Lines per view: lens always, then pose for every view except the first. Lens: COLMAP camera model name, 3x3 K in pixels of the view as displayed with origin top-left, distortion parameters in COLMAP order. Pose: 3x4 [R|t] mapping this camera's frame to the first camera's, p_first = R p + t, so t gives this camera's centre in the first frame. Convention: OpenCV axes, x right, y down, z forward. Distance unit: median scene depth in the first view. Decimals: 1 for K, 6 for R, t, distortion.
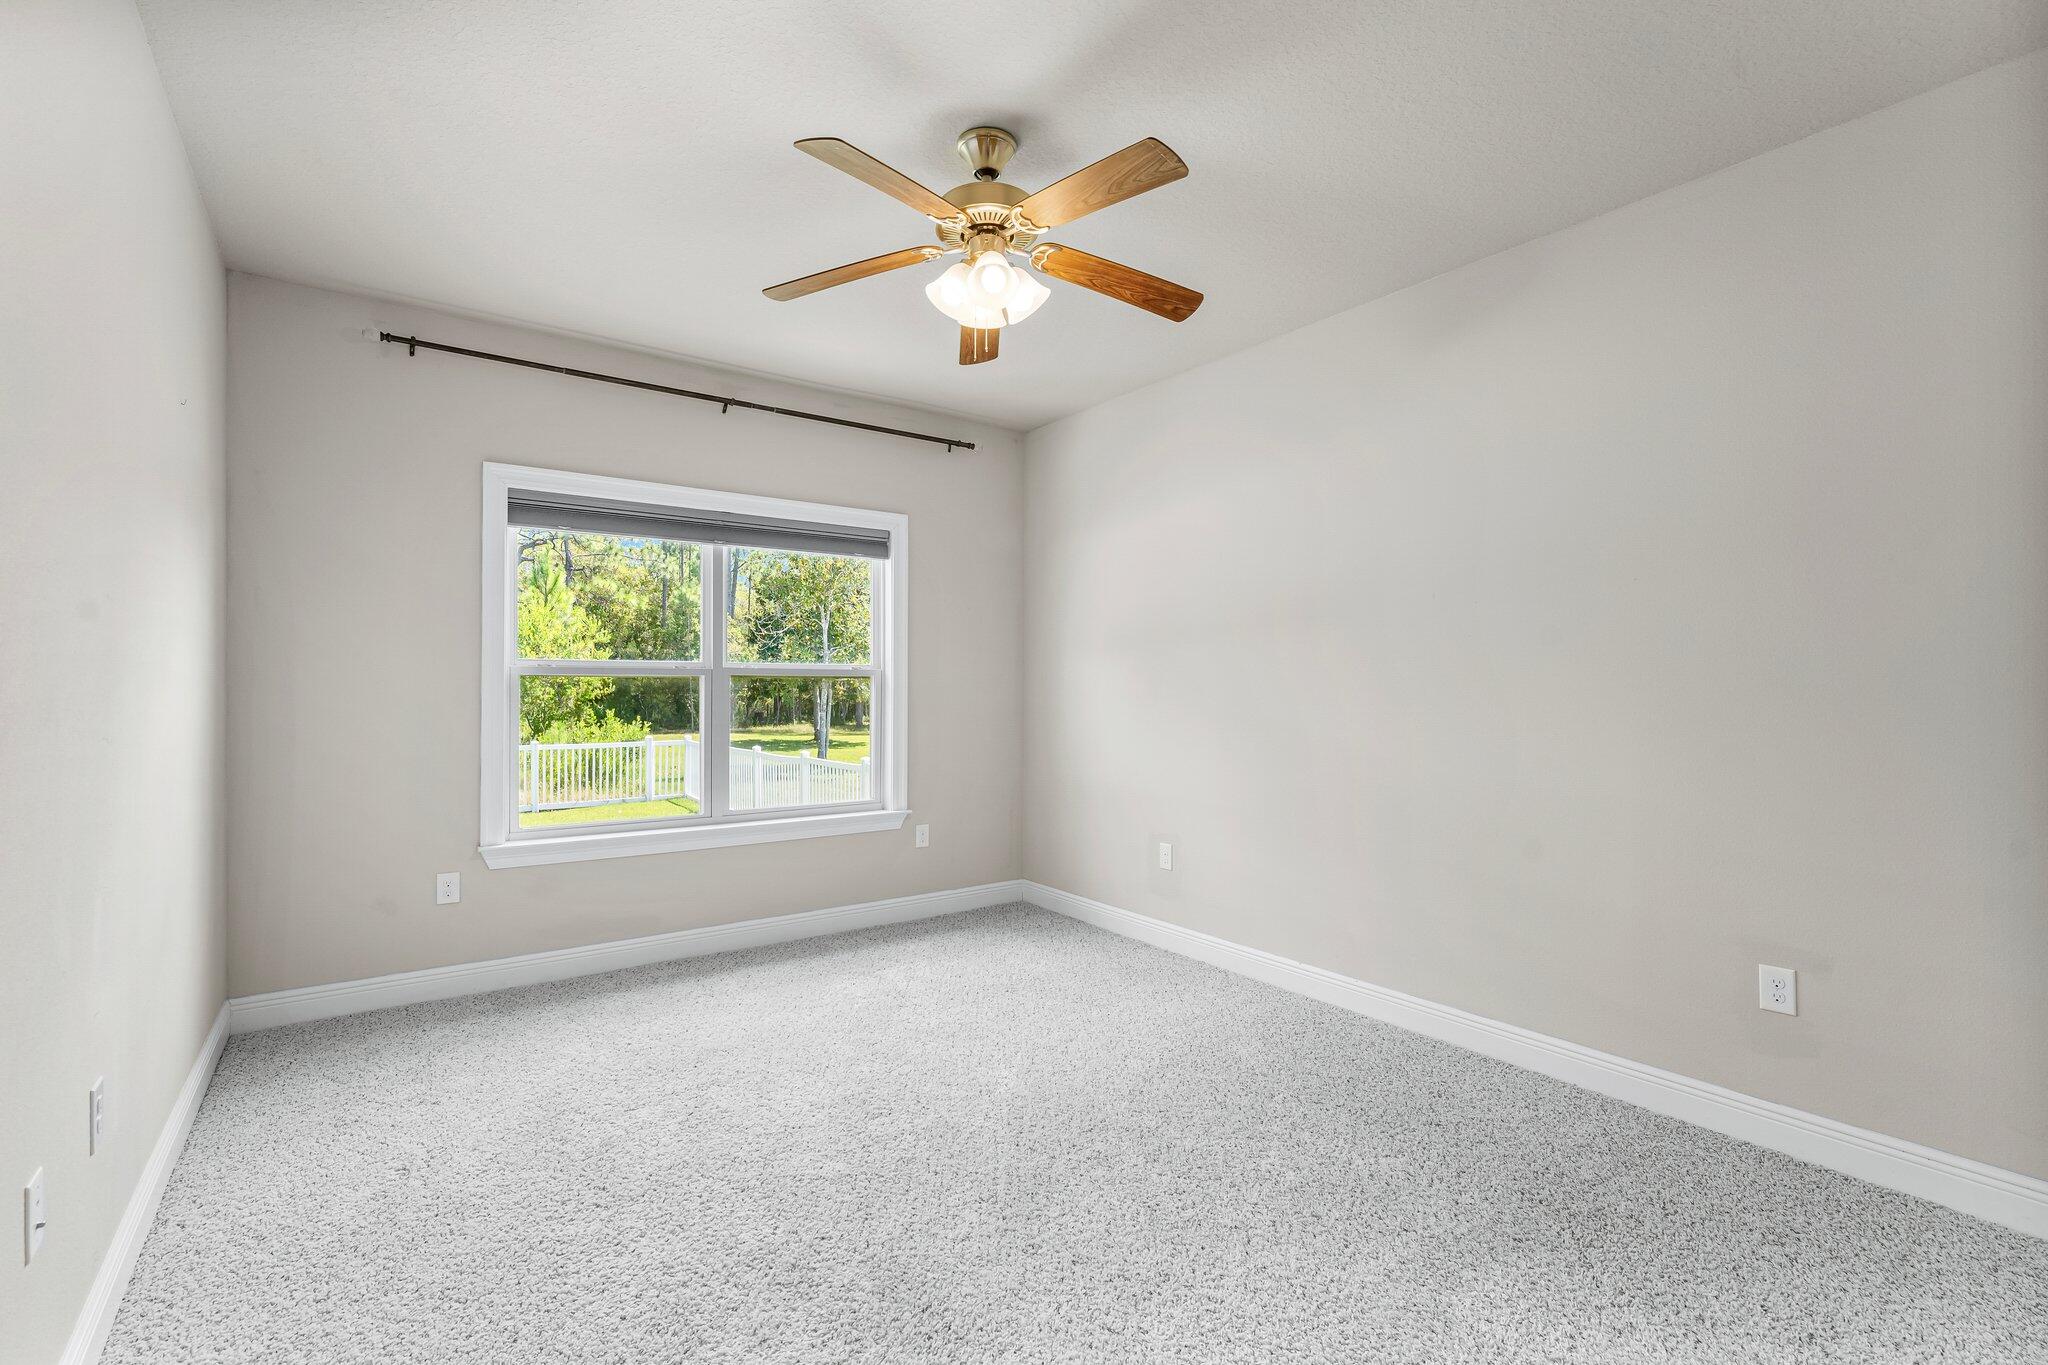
lens RADIAL K [[893.4, 0, 991.2], [0, 893.4, 688.7], [0, 0, 1]] dist [-0.000804, 0.000431]
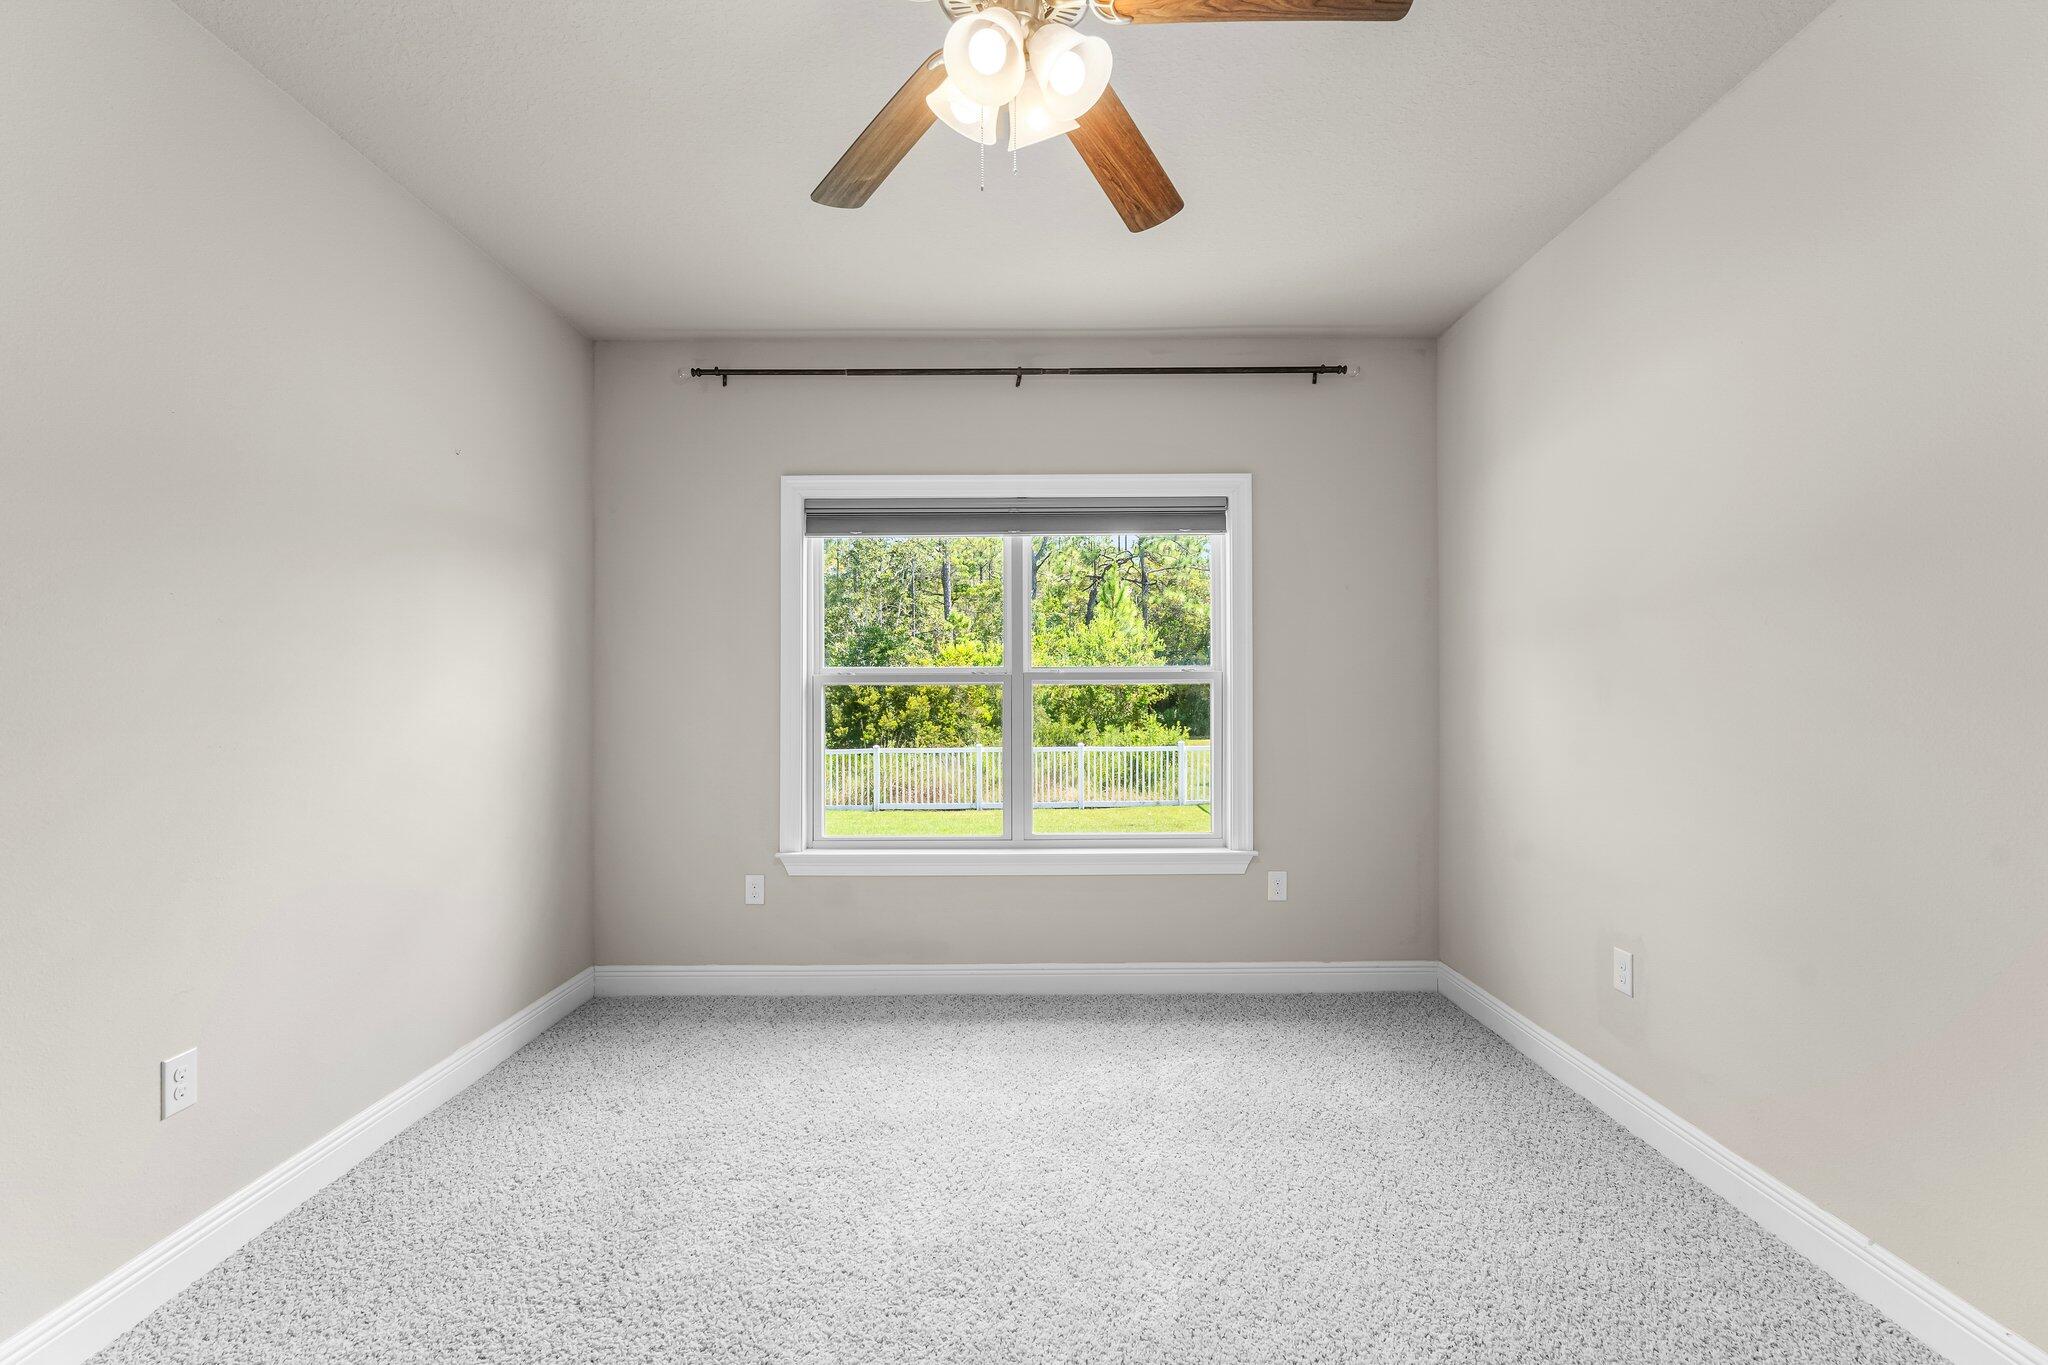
lens RADIAL K [[893.4, 0, 1023.5], [0, 893.4, 687.4], [0, 0, 1]] dist [-0.000804, 0.000431]
pose [[0.823870, -0.009213, -0.566704, 0.196273], [0.005370, 0.999950, -0.008449, -0.001377], [0.566754, 0.003918, 0.823878, 0.258699]]
